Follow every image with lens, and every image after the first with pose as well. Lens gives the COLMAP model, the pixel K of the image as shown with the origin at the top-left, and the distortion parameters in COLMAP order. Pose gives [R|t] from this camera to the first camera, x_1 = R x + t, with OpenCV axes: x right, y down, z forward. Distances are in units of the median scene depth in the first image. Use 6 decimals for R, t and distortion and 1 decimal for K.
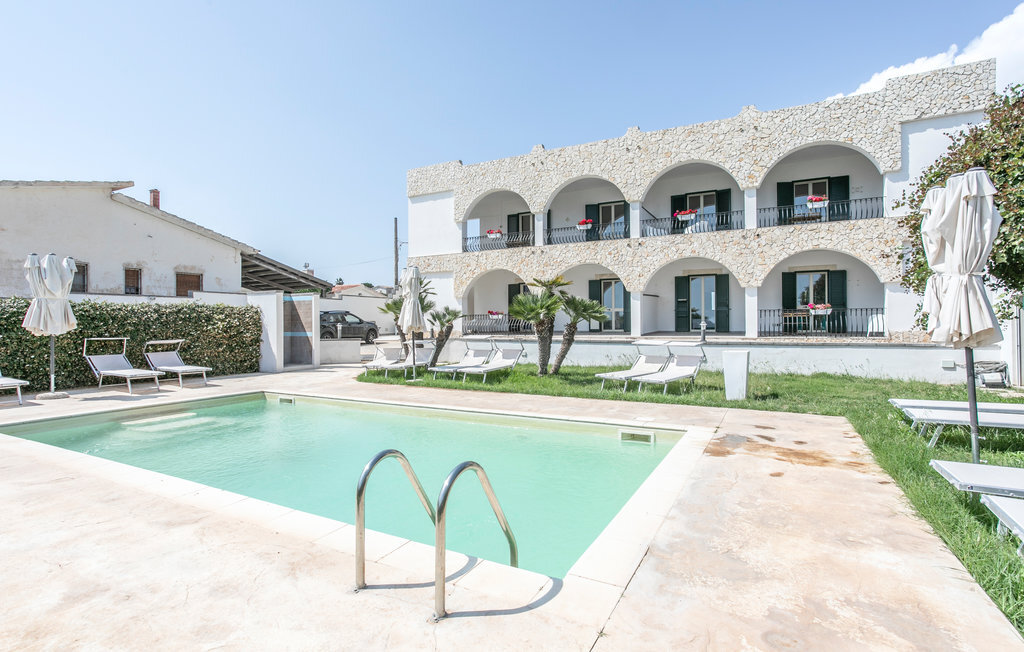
lens RADIAL K [[498.4, 0, 508.4], [0, 498.4, 324.8], [0, 0, 1]] dist [-0.052607, 0.036537]
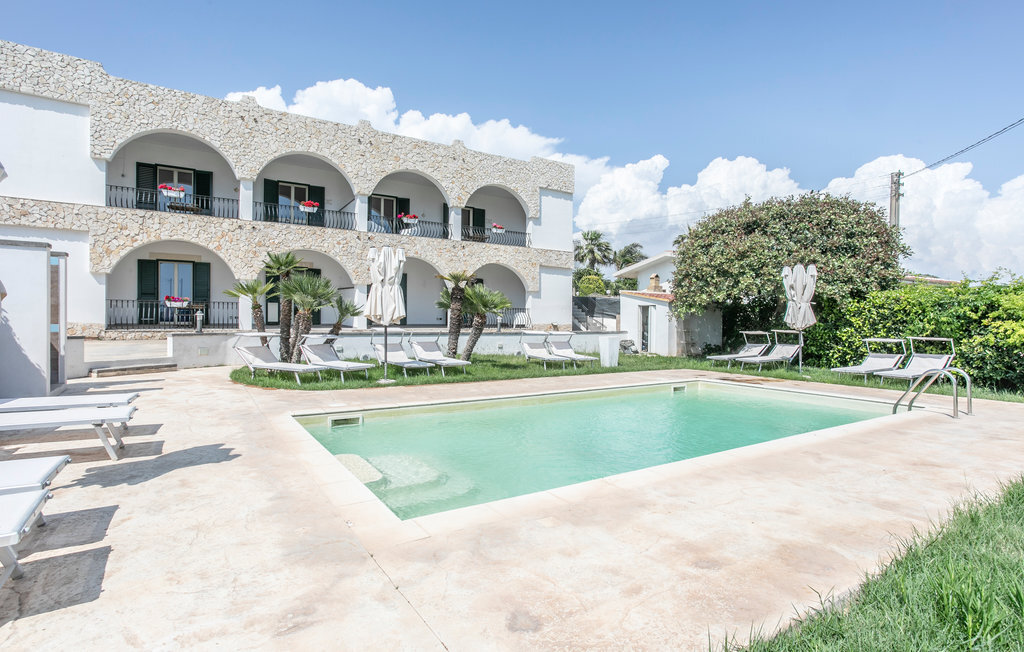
lens RADIAL K [[498.4, 0, 508.4], [0, 498.4, 324.8], [0, 0, 1]] dist [-0.052607, 0.036537]
pose [[0.501370, -0.001690, 0.865231, -0.458480], [-0.010974, 0.999905, 0.008312, 0.003004], [-0.865163, -0.013663, 0.501304, 0.235634]]
